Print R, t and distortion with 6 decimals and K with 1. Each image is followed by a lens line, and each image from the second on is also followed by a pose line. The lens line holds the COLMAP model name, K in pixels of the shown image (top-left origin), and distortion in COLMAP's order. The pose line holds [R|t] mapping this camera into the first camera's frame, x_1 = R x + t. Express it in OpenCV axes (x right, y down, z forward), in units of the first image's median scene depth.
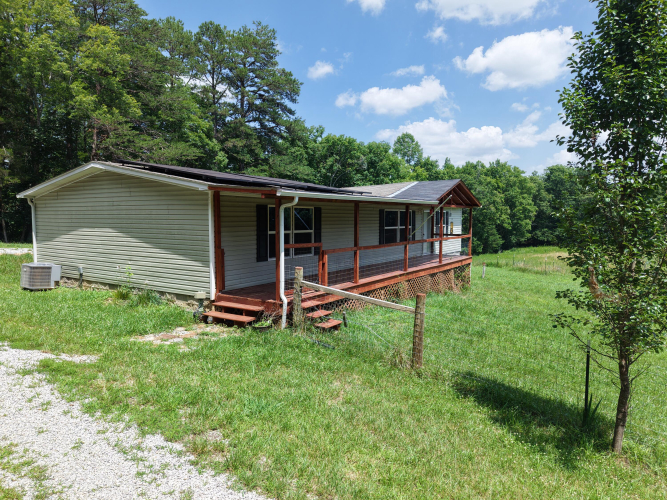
lens RADIAL K [[446.1, 0, 333.5], [0, 446.1, 250.0], [0, 0, 1]] dist [0.011236, -0.002764]
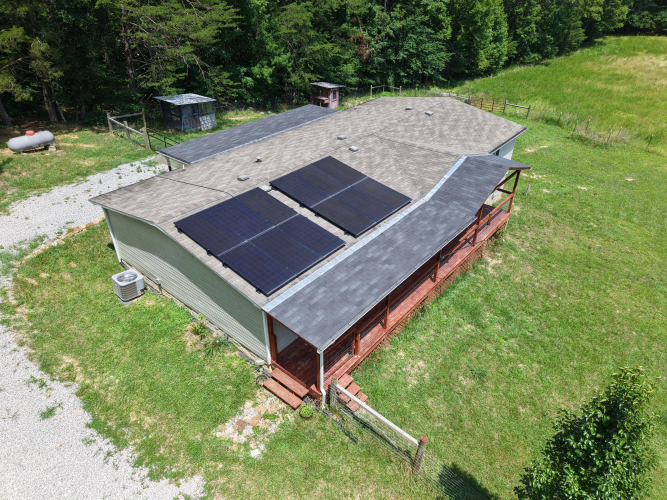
lens RADIAL K [[446.1, 0, 333.5], [0, 446.1, 250.0], [0, 0, 1]] dist [0.011236, -0.002764]
pose [[0.994225, 0.060448, -0.088671, 0.004263], [-0.009105, 0.870801, 0.491551, -0.412354], [0.106929, -0.487905, 0.866323, 0.031663]]
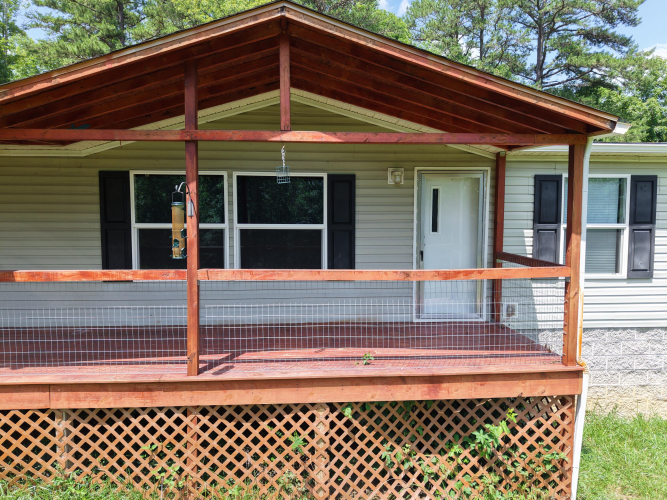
lens RADIAL K [[446.1, 0, 333.5], [0, 446.1, 250.0], [0, 0, 1]] dist [0.011236, -0.002764]
pose [[0.610983, 0.048911, -0.790131, 0.405637], [-0.057992, 0.998173, 0.016945, -0.028030], [0.789517, 0.035468, 0.612703, 0.792111]]
